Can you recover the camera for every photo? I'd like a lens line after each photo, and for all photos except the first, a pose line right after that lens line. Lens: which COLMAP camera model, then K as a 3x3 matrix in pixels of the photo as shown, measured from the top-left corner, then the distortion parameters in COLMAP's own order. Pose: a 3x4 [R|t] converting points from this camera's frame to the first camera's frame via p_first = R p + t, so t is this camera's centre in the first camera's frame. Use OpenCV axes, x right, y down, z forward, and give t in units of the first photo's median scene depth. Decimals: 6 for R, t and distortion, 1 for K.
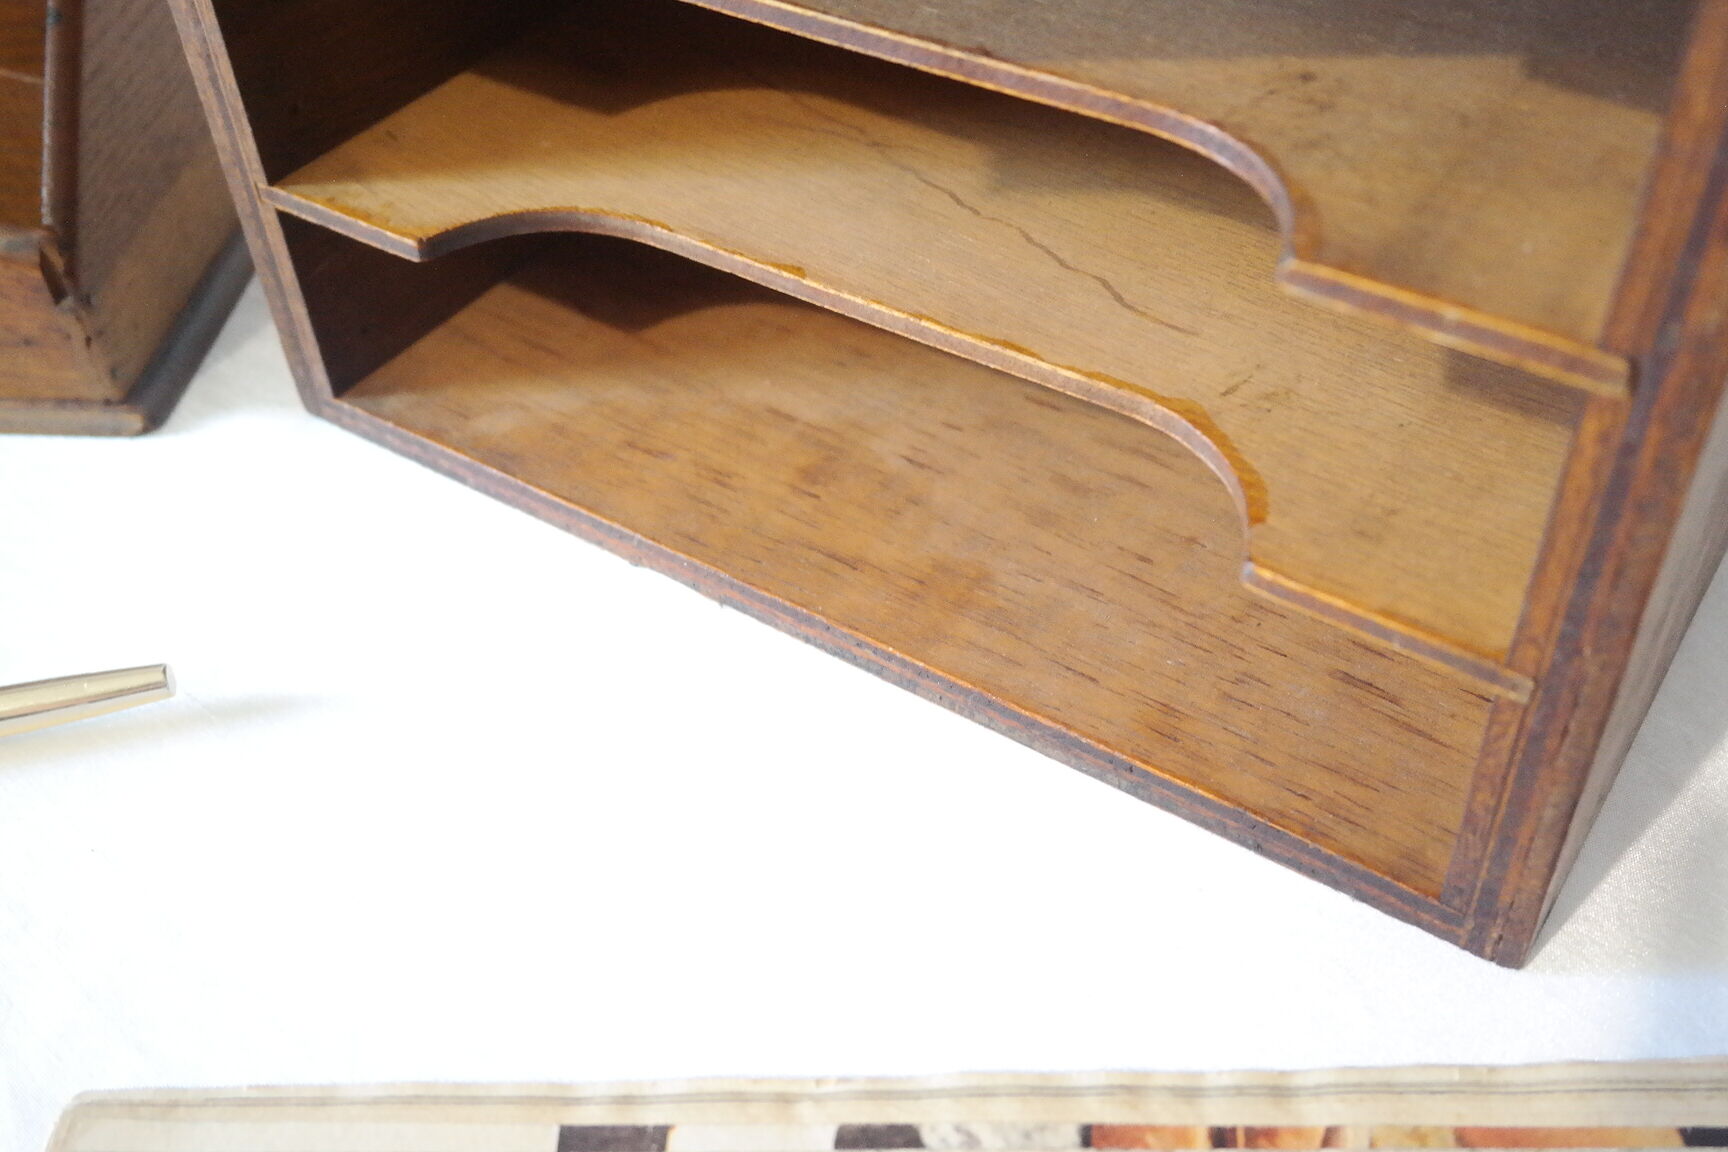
lens RADIAL K [[1775.6, 0, 856.6], [0, 1775.6, 558.9], [0, 0, 1]] dist [-0.009432, 0.000000]
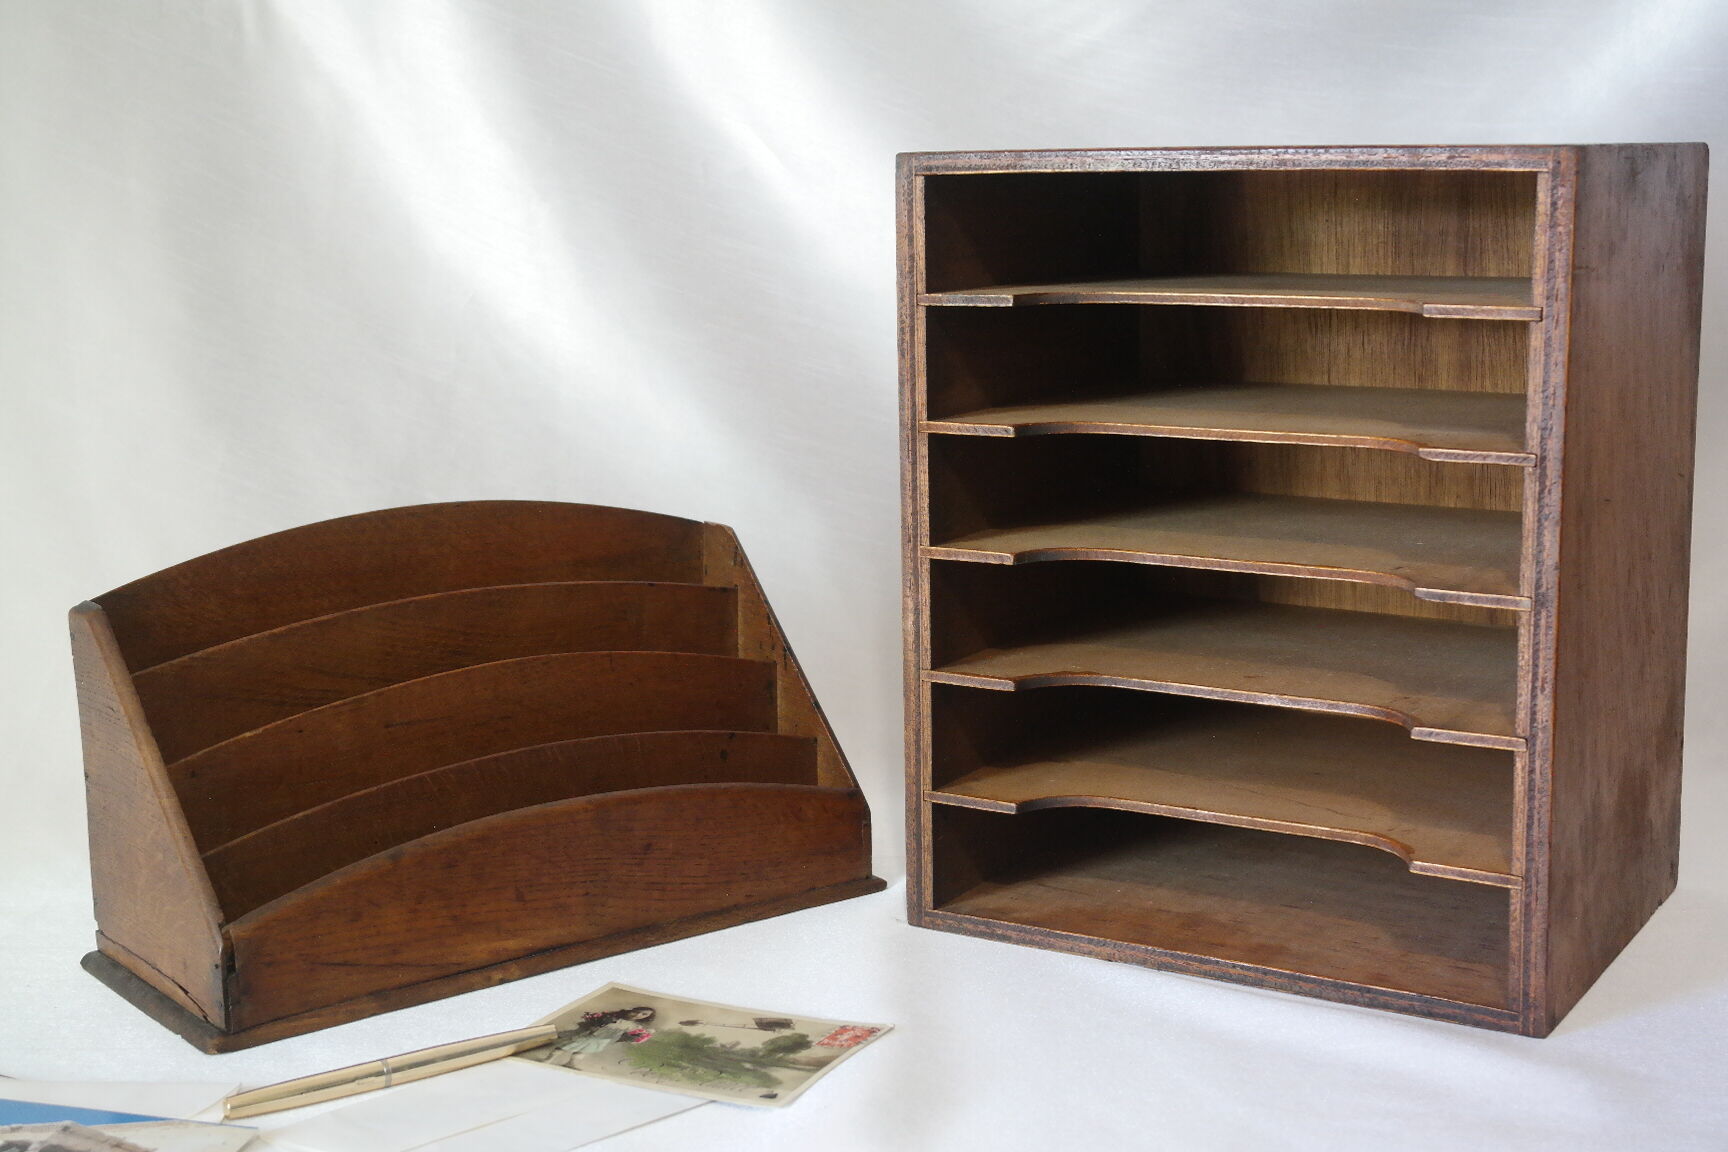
lens RADIAL K [[2354.7, 0, 835.3], [0, 2354.7, 552.1], [0, 0, 1]] dist [-0.004699, 0.000000]
pose [[0.998405, 0.017655, 0.053619, -0.687654], [0.014576, 0.836999, -0.547010, 1.263216], [-0.054536, 0.546920, 0.835407, -1.761378]]
